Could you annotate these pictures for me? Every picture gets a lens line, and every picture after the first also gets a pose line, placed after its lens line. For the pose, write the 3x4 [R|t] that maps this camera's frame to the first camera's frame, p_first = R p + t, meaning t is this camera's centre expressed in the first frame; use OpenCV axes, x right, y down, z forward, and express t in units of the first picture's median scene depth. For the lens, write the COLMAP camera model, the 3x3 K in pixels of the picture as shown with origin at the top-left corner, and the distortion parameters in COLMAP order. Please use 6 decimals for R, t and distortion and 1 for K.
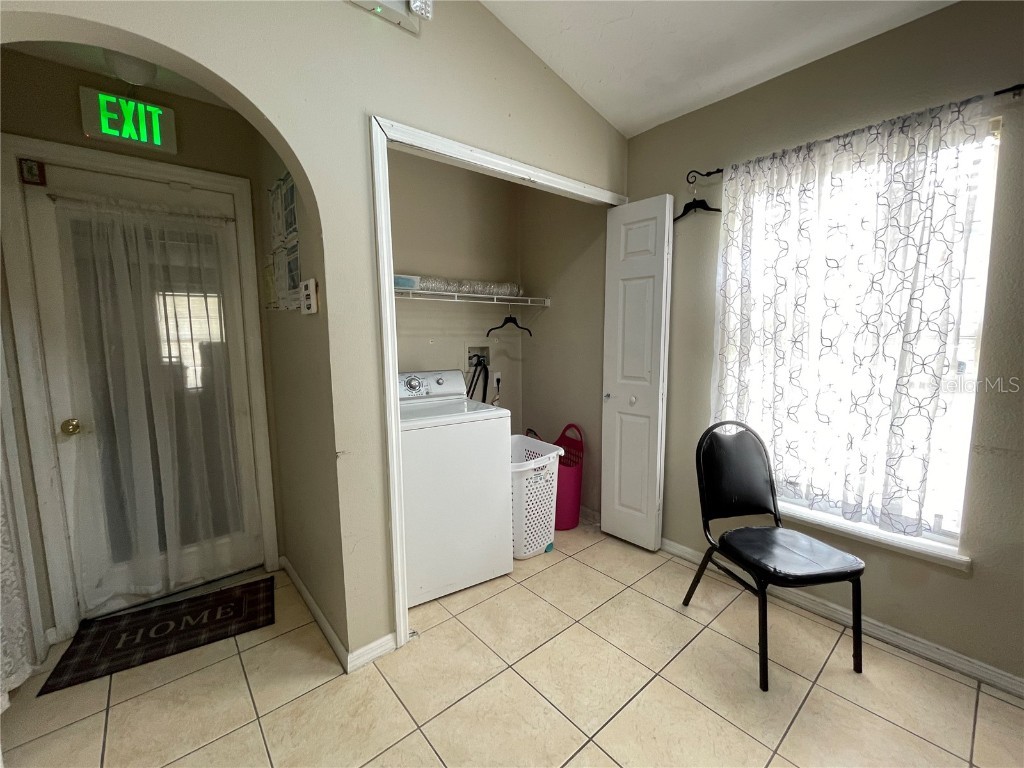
lens RADIAL K [[425.0, 0, 507.7], [0, 425.0, 378.7], [0, 0, 1]] dist [-0.002493, -0.000177]
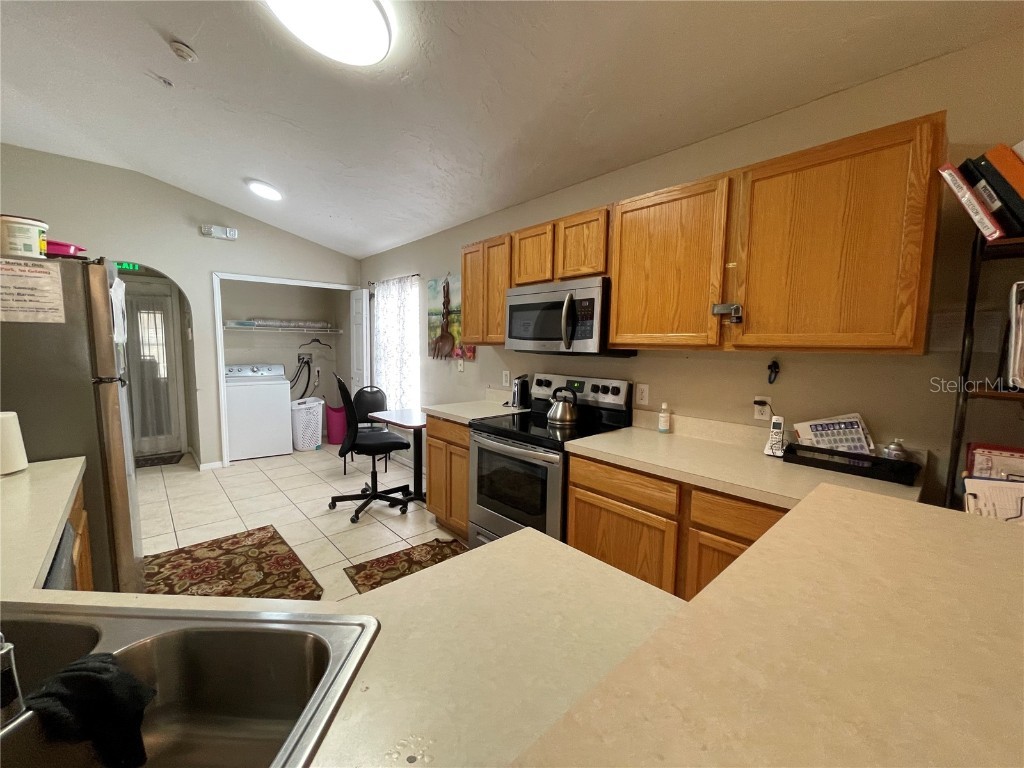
lens RADIAL K [[416.6, 0, 508.8], [0, 416.6, 380.6], [0, 0, 1]] dist [-0.001286, 0.000234]
pose [[0.999037, 0.026251, 0.035143, 1.059086], [-0.025758, 0.999565, -0.014389, 0.069629], [-0.035505, 0.013470, 0.999279, -1.239594]]
